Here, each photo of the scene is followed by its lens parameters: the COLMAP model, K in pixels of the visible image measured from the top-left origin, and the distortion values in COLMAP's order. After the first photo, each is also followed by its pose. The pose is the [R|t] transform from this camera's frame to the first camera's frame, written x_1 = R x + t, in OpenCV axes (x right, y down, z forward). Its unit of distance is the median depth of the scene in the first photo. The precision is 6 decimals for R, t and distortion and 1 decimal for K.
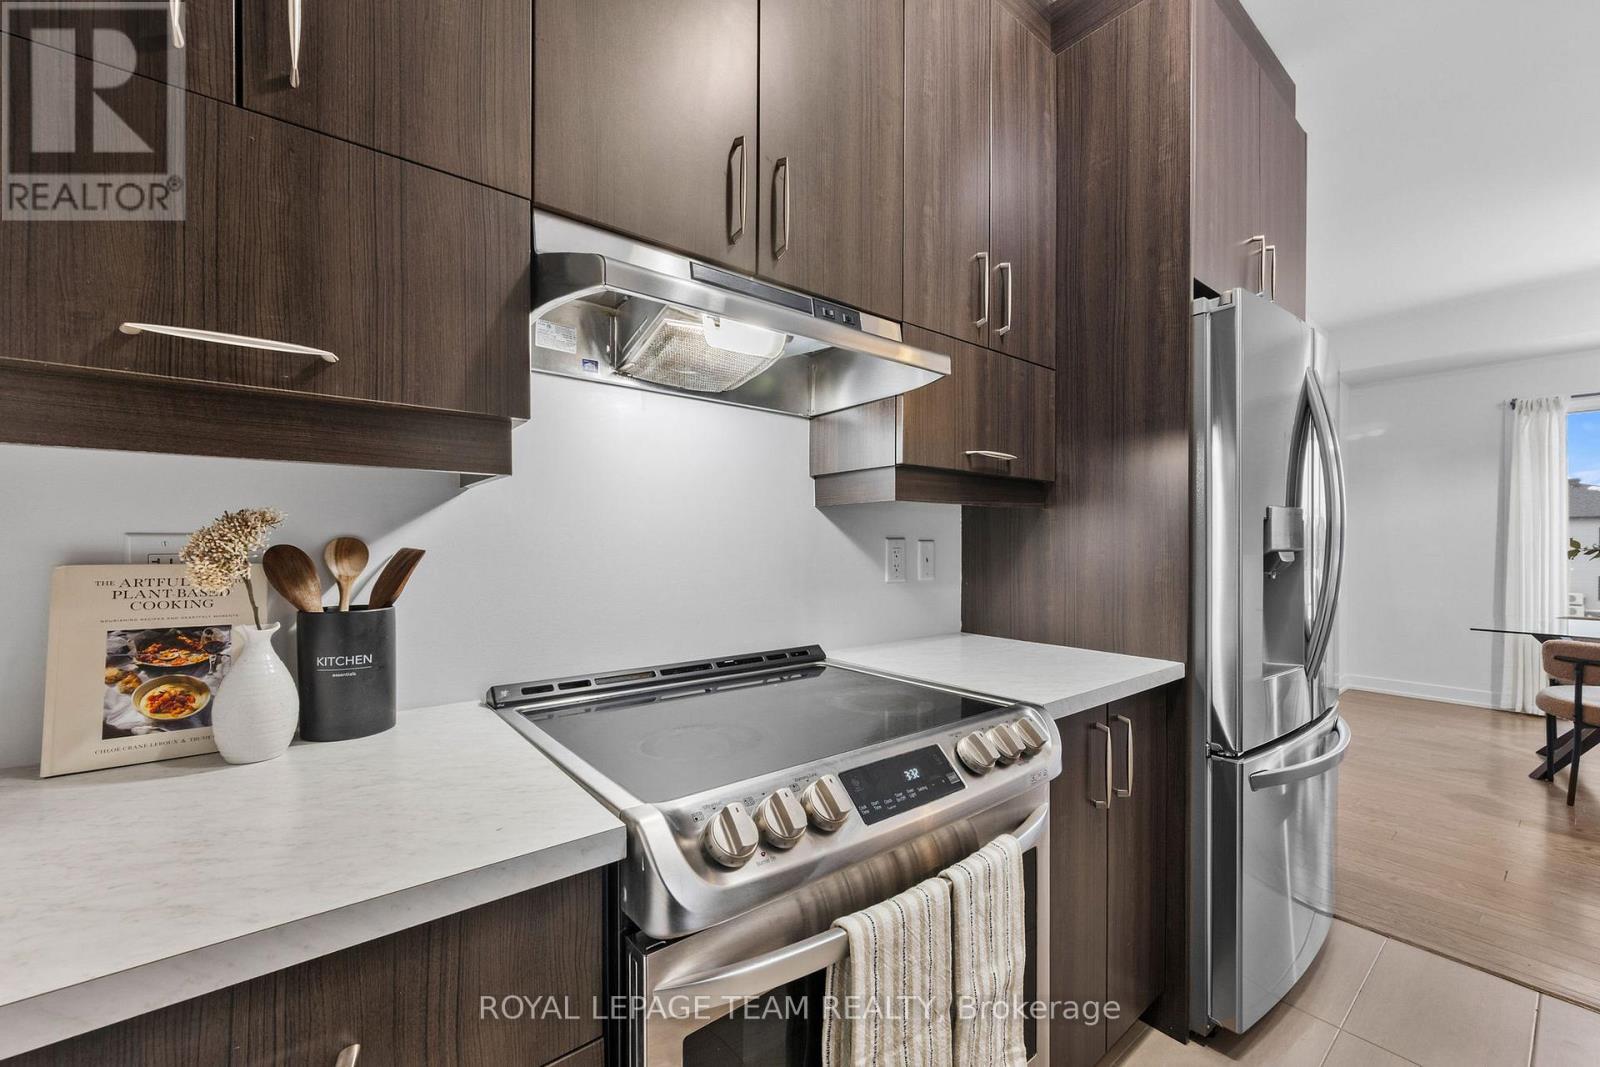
lens RADIAL K [[642.6, 0, 803.3], [0, 642.6, 546.2], [0, 0, 1]] dist [0.002917, 0.000195]
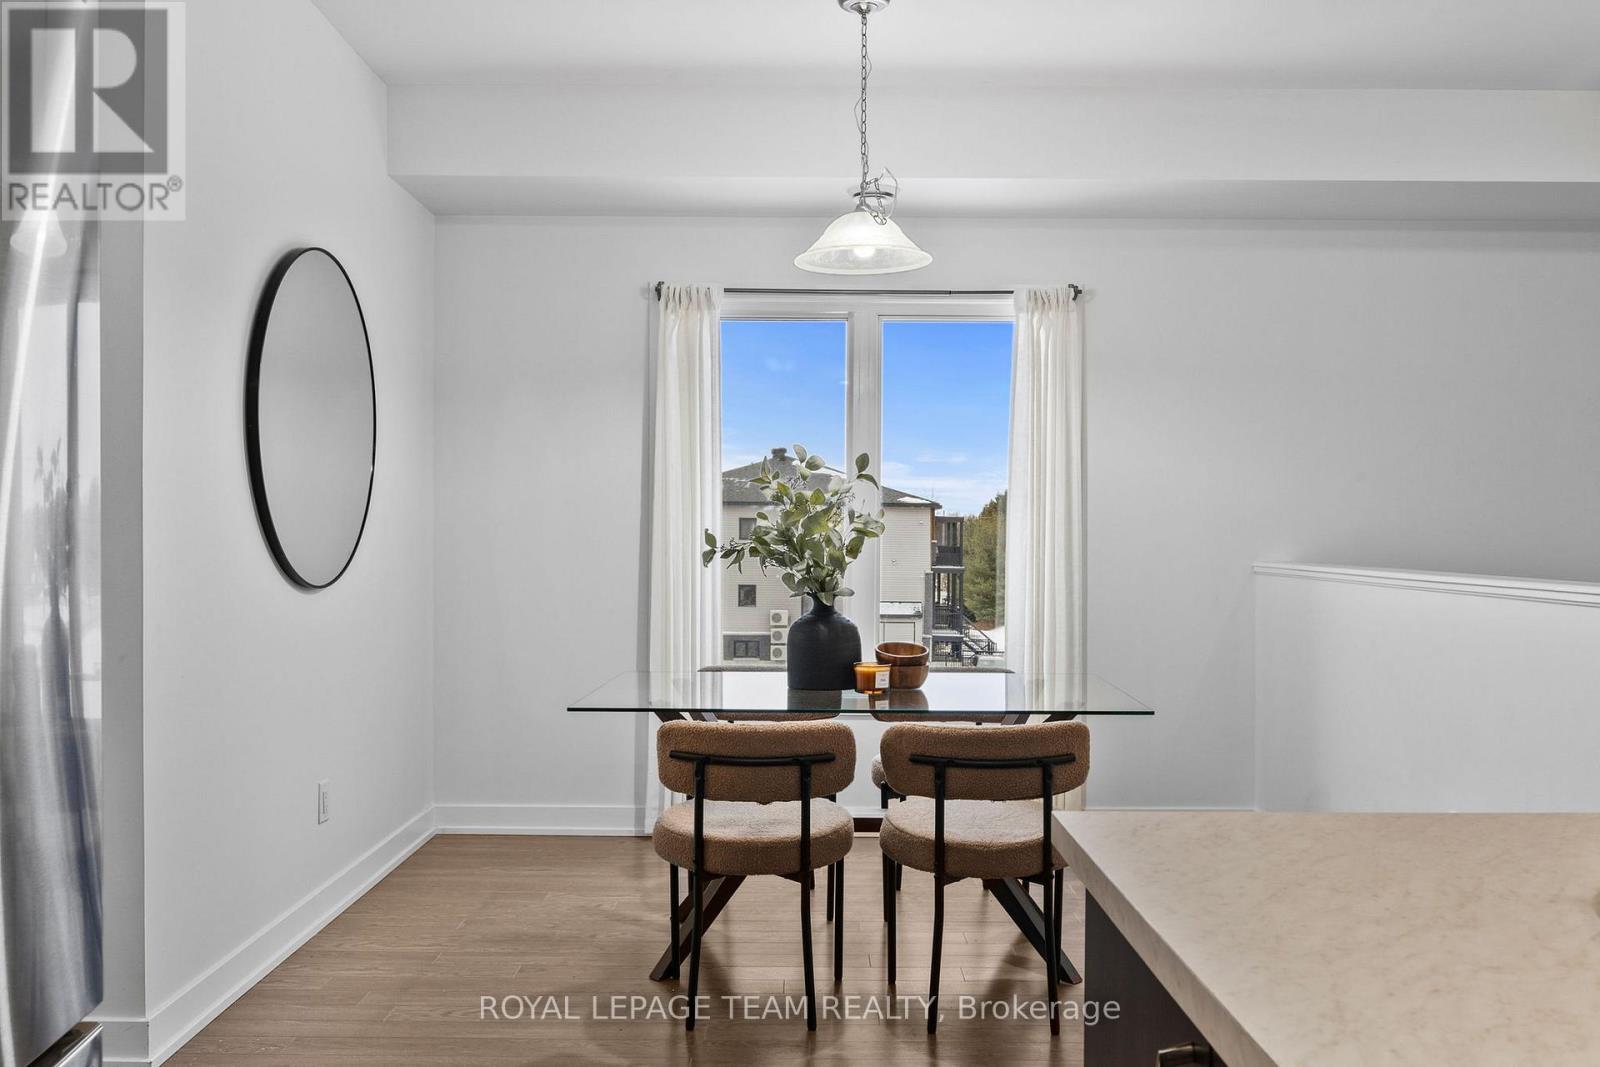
lens RADIAL K [[1398.7, 0, 800.3], [0, 1398.7, 543.5], [0, 0, 1]] dist [-0.000093, 0.002338]
pose [[0.632442, -0.000768, 0.774607, 0.302604], [0.000993, 0.999999, 0.000180, 0.000022], [-0.774607, 0.000655, 0.632443, 0.171855]]
